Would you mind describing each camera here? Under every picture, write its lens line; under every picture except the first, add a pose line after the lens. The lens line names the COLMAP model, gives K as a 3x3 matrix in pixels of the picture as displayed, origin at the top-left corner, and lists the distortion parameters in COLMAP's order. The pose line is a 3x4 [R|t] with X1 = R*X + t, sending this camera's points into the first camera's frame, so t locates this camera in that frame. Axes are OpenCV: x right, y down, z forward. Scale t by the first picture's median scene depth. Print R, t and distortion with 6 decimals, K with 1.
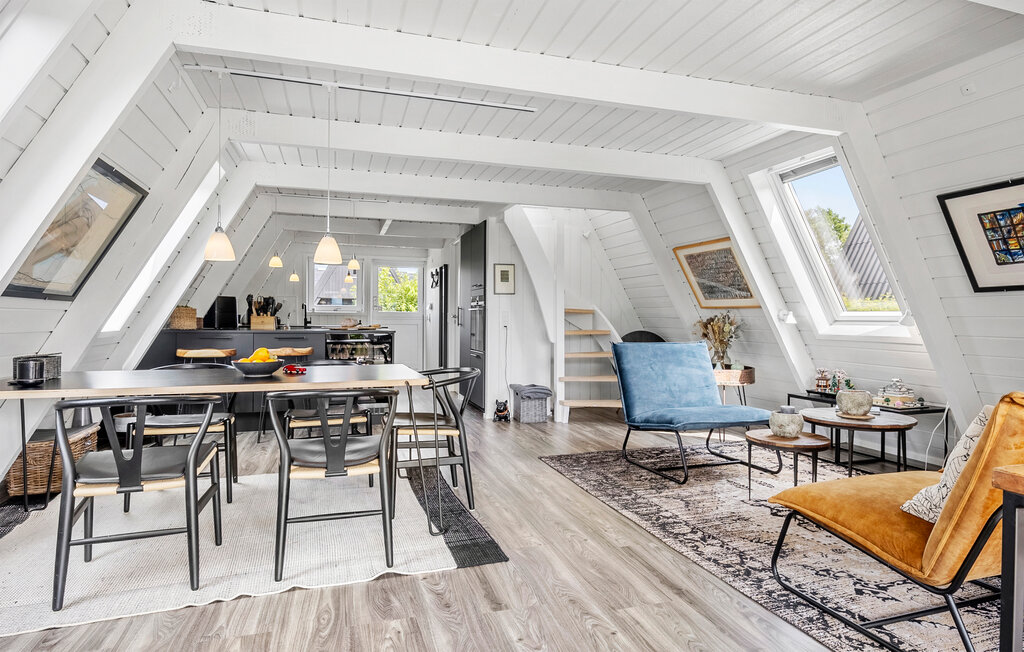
lens RADIAL K [[565.3, 0, 518.4], [0, 565.3, 323.0], [0, 0, 1]] dist [-0.002298, -0.000677]
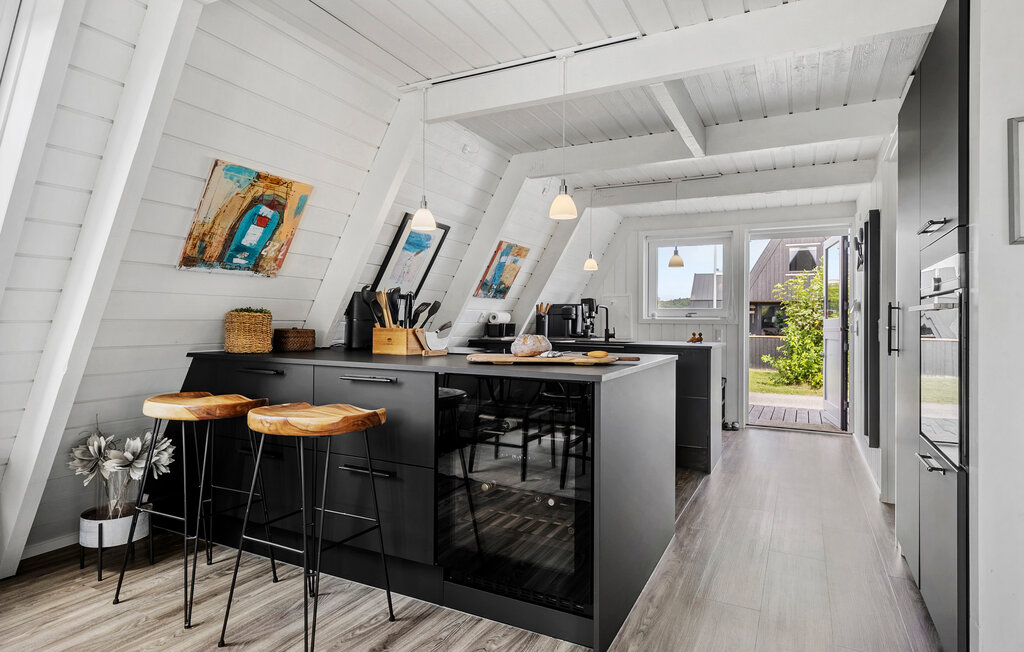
lens RADIAL K [[565.3, 0, 518.4], [0, 565.3, 323.0], [0, 0, 1]] dist [-0.002298, -0.000677]
pose [[0.711208, -0.003279, -0.702974, -0.036946], [-0.006093, 0.999923, -0.010828, -0.017653], [0.702955, 0.011984, 0.711133, 1.124671]]
